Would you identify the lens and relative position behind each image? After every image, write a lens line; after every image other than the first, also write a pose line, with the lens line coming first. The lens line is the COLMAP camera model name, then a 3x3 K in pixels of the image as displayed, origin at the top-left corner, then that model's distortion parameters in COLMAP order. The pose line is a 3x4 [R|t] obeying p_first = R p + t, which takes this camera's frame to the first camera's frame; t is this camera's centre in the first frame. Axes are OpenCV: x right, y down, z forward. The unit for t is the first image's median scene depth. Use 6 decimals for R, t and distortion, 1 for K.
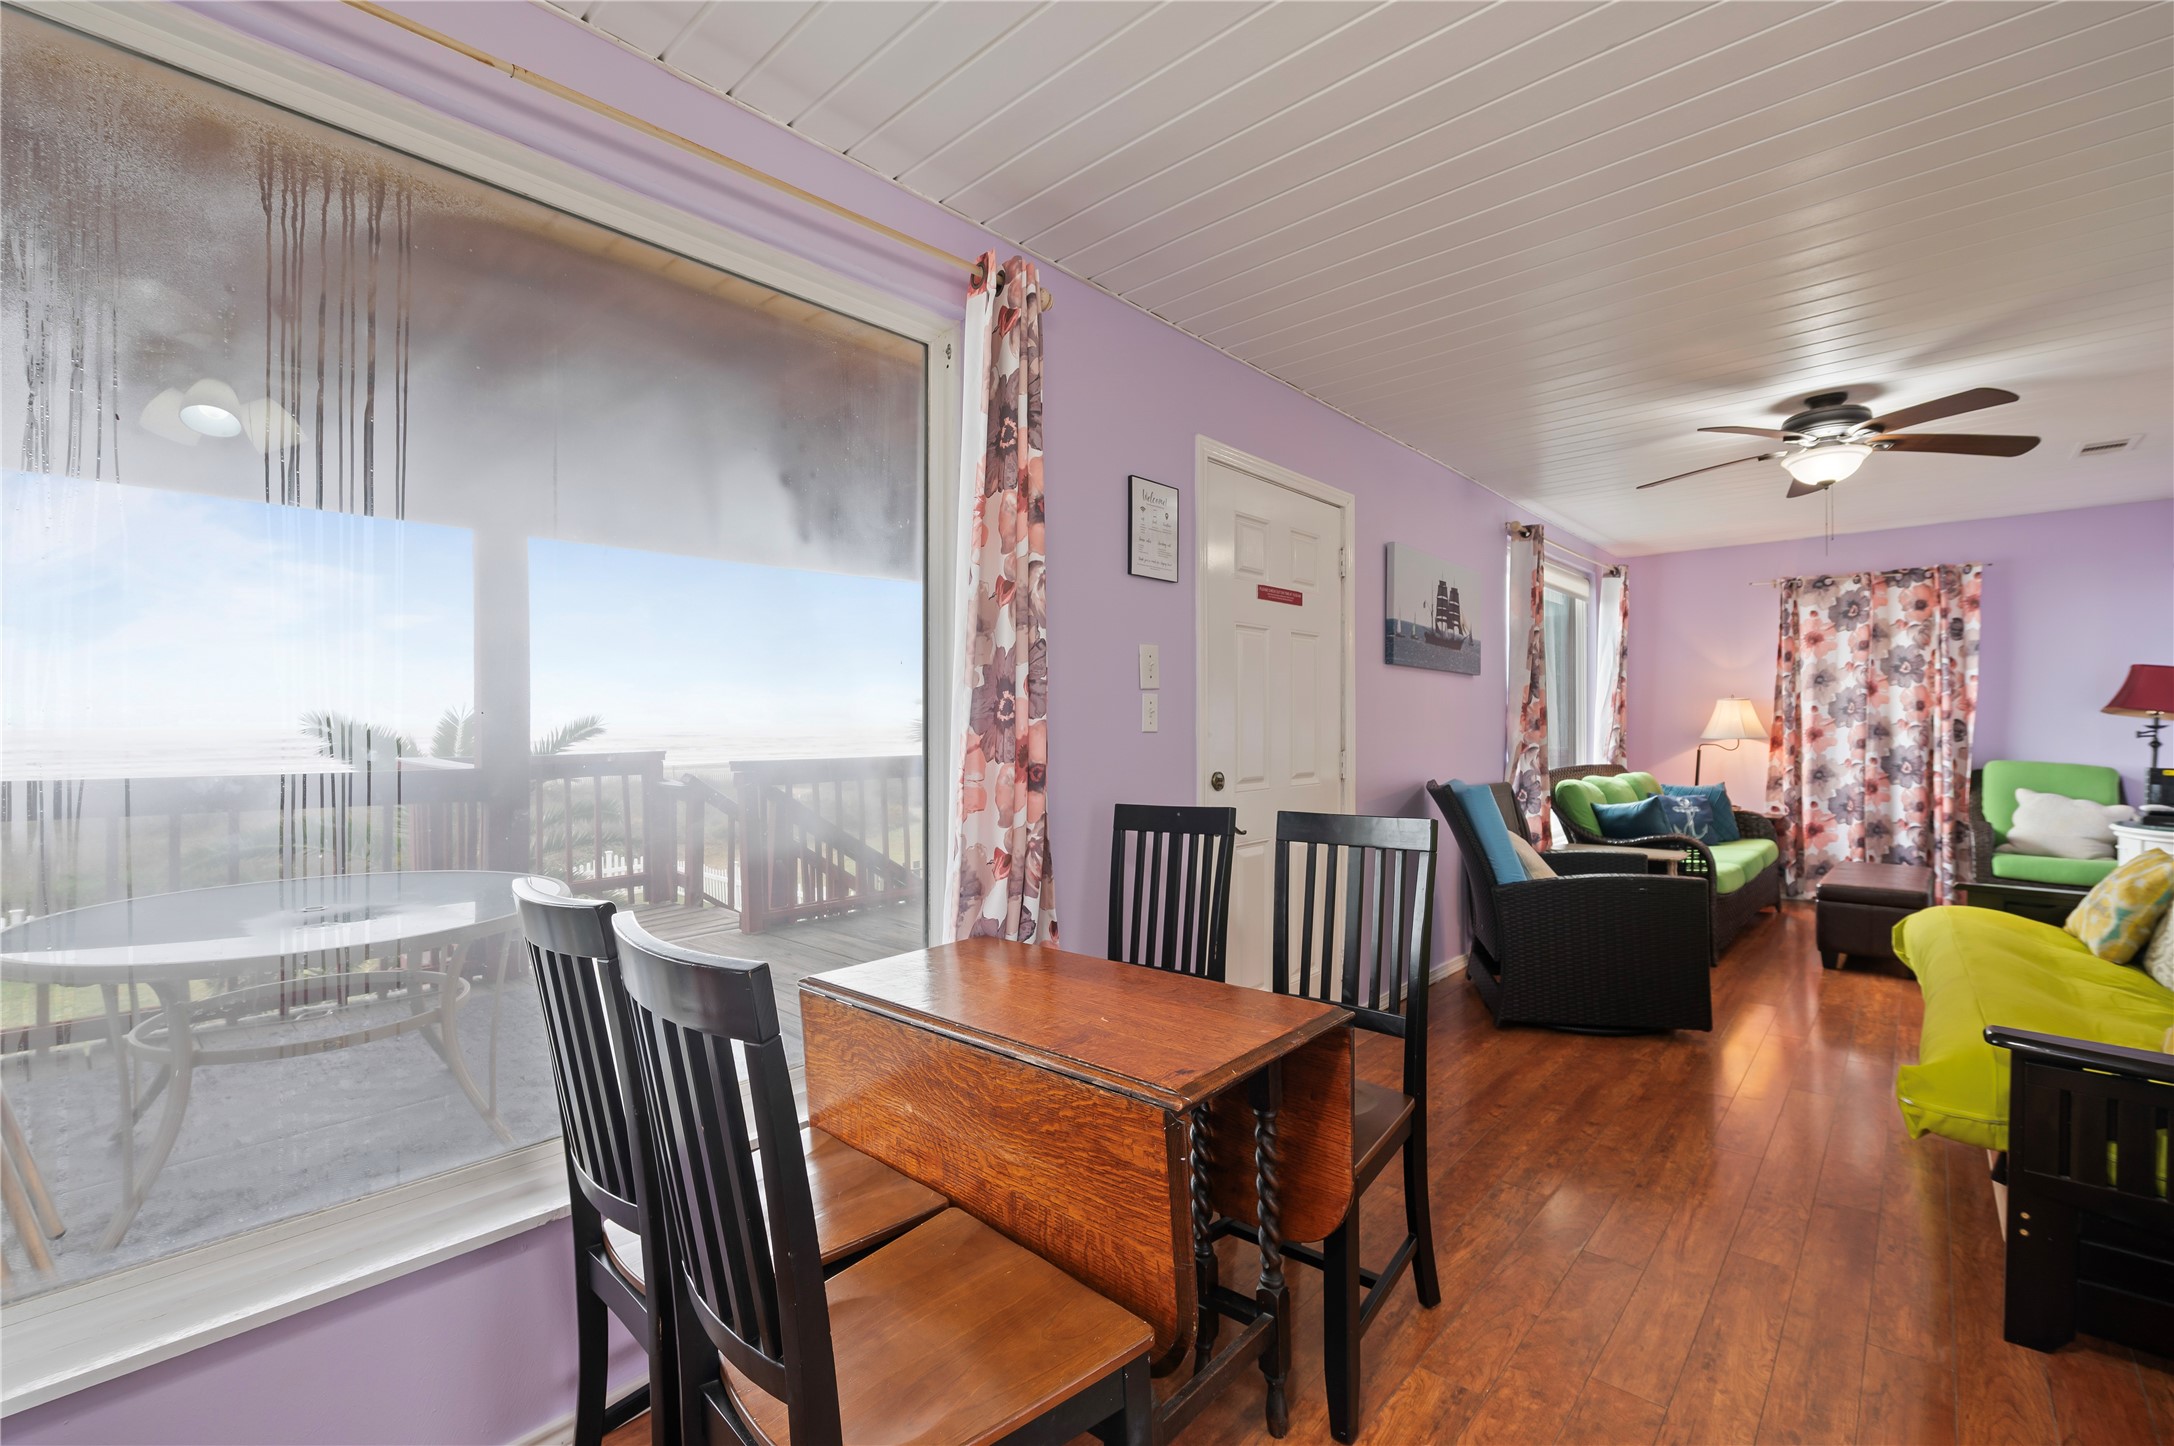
lens RADIAL K [[924.9, 0, 1094.3], [0, 924.9, 717.2], [0, 0, 1]] dist [-0.005365, -0.000378]
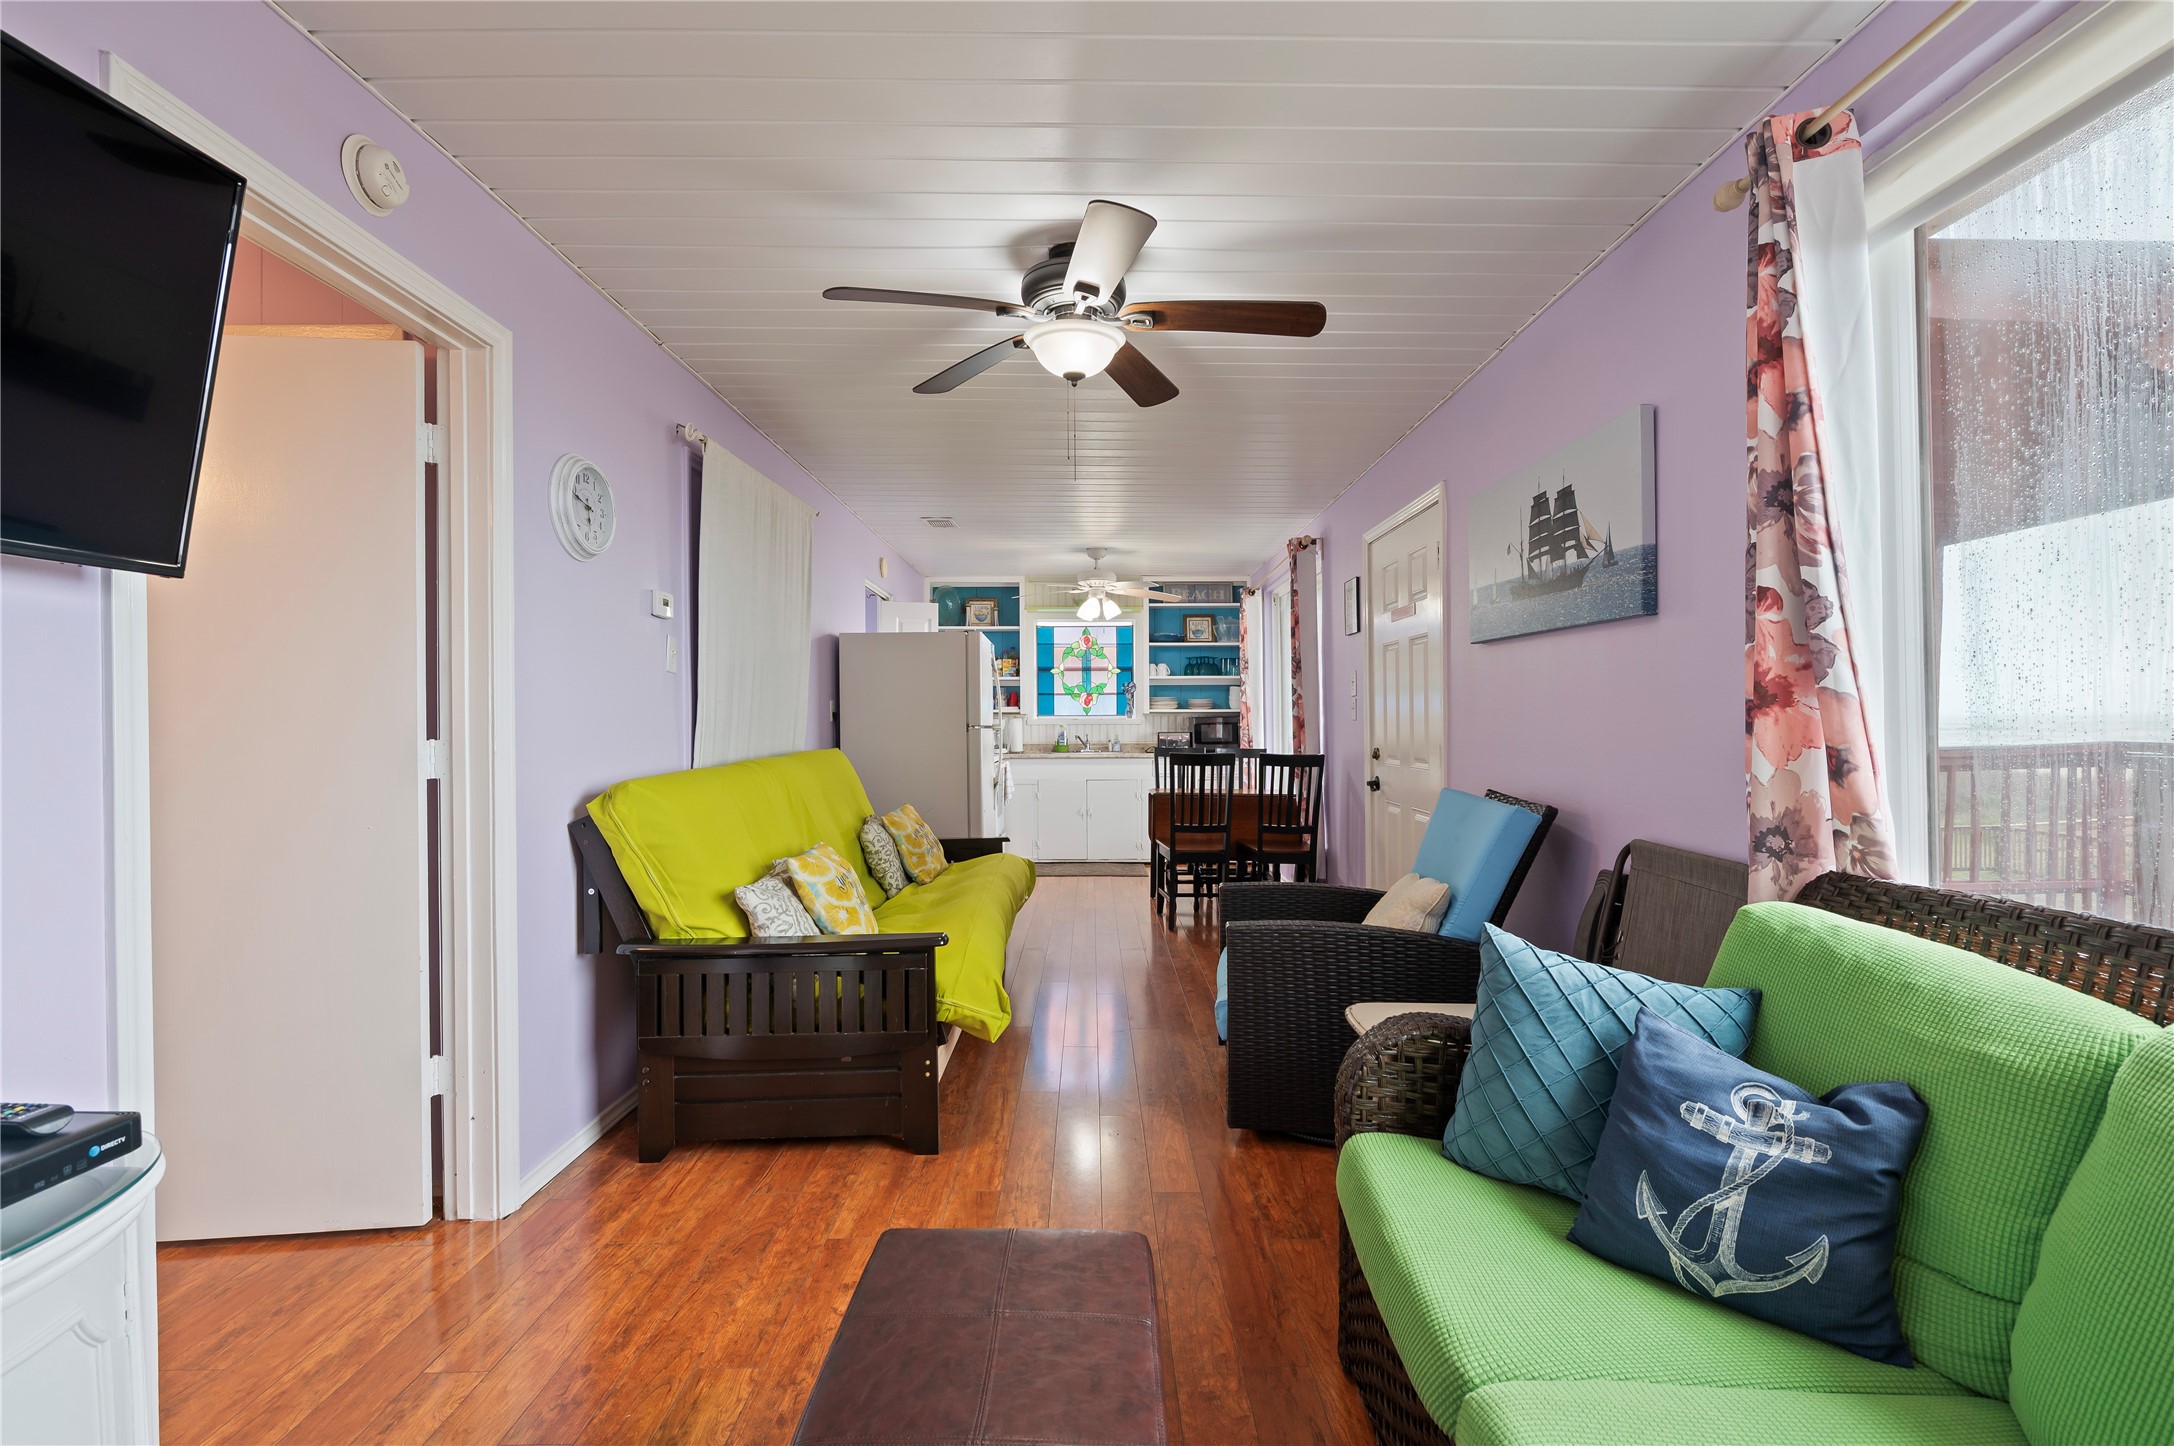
lens RADIAL K [[915.9, 0, 1092.9], [0, 915.9, 722.8], [0, 0, 1]] dist [-0.002038, -0.000476]
pose [[-0.743621, 0.009910, -0.668528, 0.740218], [0.012362, 0.999923, 0.001071, 0.005293], [0.668487, -0.007468, -0.743686, 0.903585]]
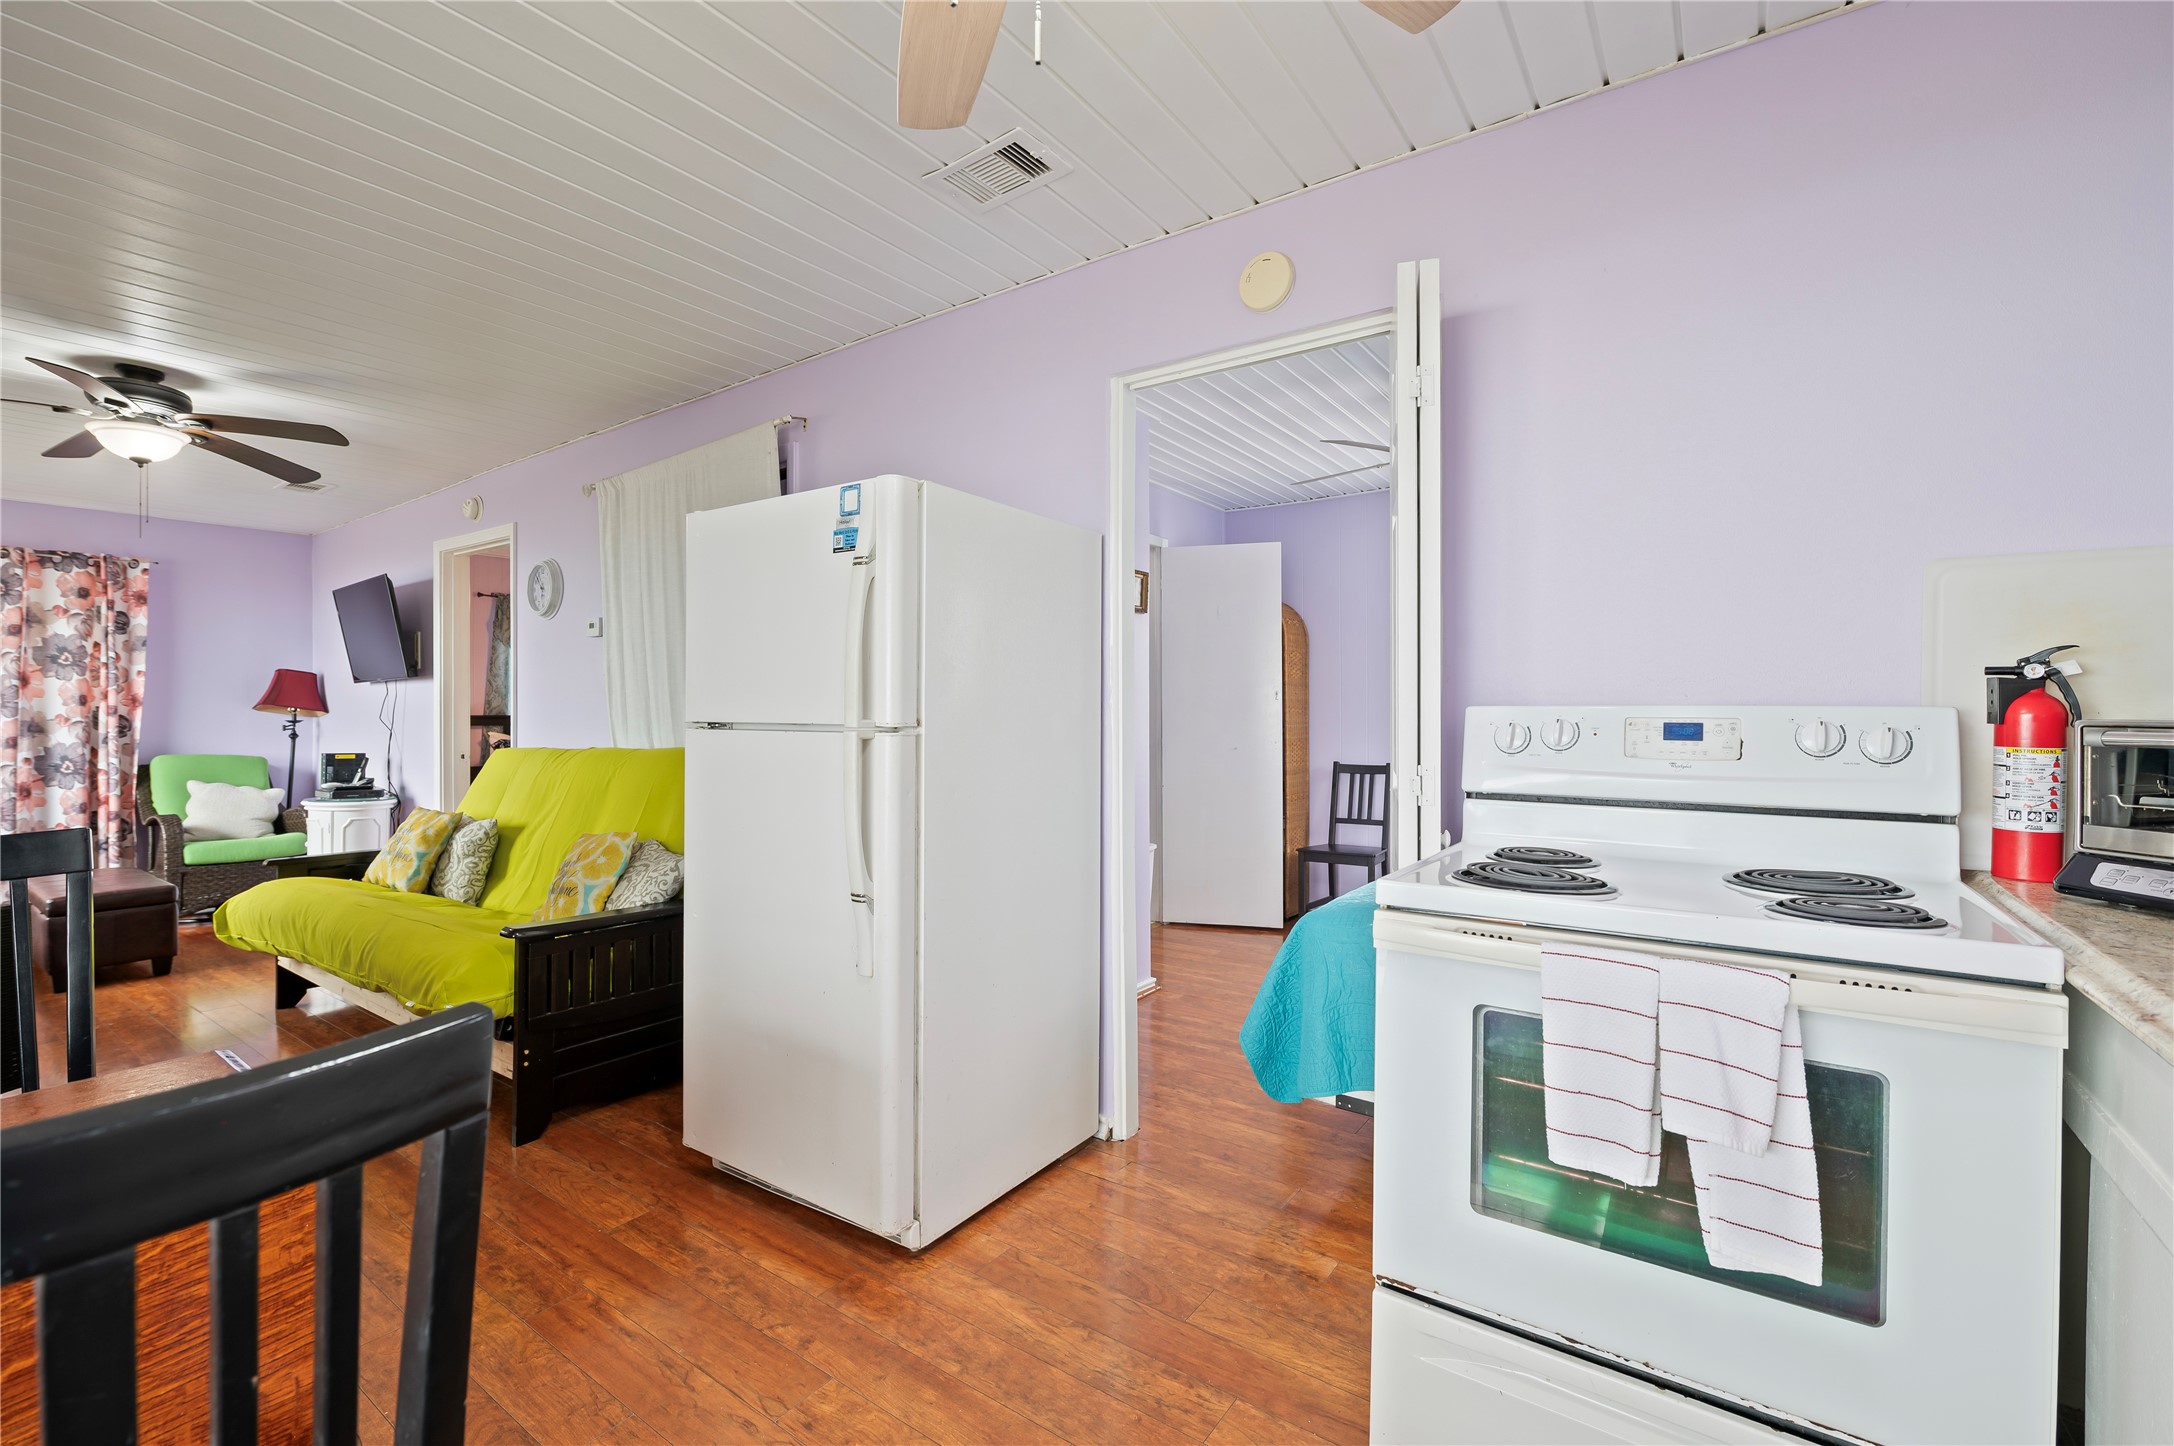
lens RADIAL K [[924.9, 0, 1094.3], [0, 924.9, 717.2], [0, 0, 1]] dist [-0.005365, -0.000378]
pose [[-0.111891, 0.001953, 0.993719, -0.151169], [-0.000347, 0.999998, -0.002004, 0.006348], [-0.993720, -0.000569, -0.111890, 0.080879]]
